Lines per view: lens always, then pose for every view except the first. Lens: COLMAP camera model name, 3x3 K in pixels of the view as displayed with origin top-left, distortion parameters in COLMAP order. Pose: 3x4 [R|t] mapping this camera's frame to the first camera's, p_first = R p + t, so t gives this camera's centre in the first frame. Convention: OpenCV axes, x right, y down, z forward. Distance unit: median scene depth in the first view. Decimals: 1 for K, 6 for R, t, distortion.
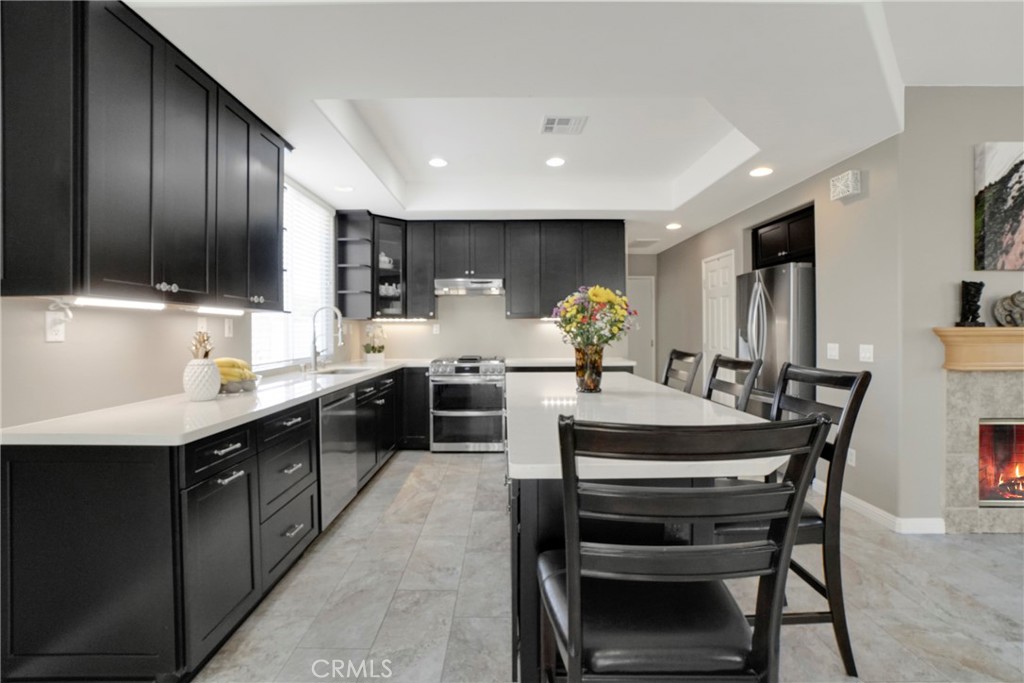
lens RADIAL K [[463.5, 0, 505.8], [0, 463.5, 331.7], [0, 0, 1]] dist [-0.053846, 0.018674]
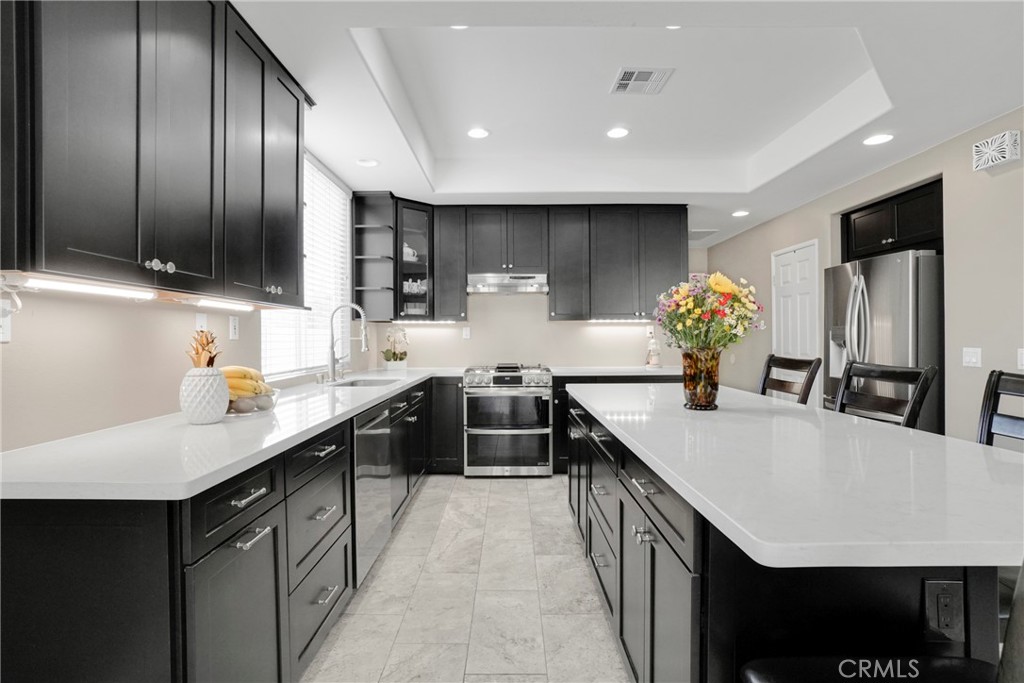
lens RADIAL K [[496.2, 0, 512.1], [0, 496.2, 336.6], [0, 0, 1]] dist [-0.052241, 0.023044]
pose [[0.999999, -0.001460, -0.000254, -0.106036], [0.001460, 0.999992, -0.003712, 0.008748], [0.000259, 0.003712, 0.999993, 0.128485]]
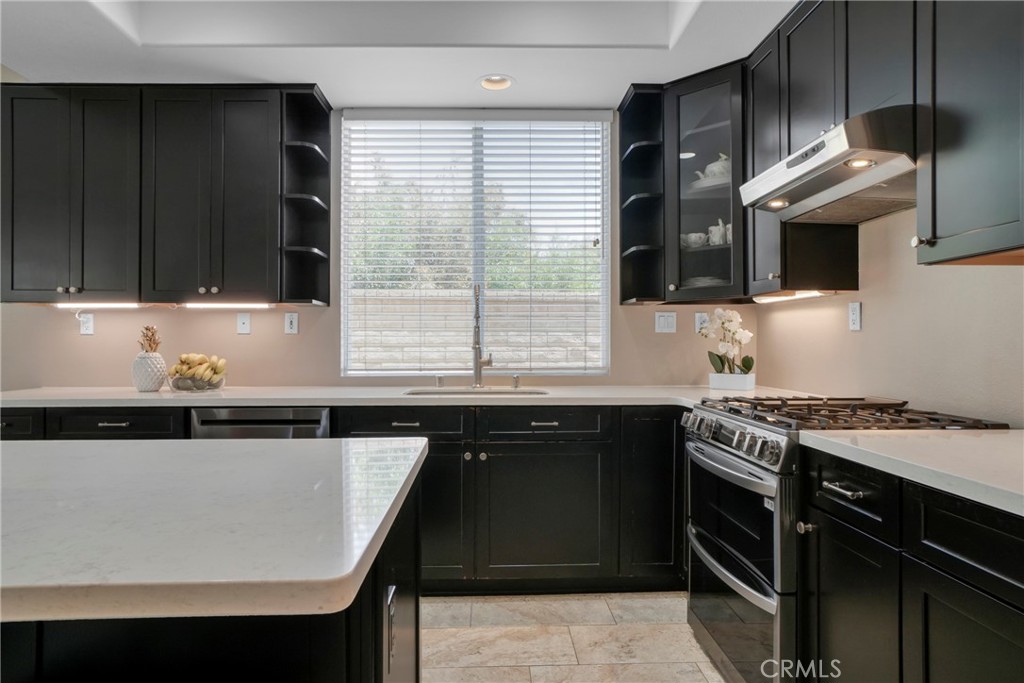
lens RADIAL K [[600.6, 0, 492.3], [0, 600.6, 340.2], [0, 0, 1]] dist [-0.000955, -0.000106]
pose [[0.021003, 0.001446, -0.999778, 0.496592], [-0.000379, 0.999999, 0.001439, 0.019329], [0.999779, 0.000349, 0.021004, 1.163535]]
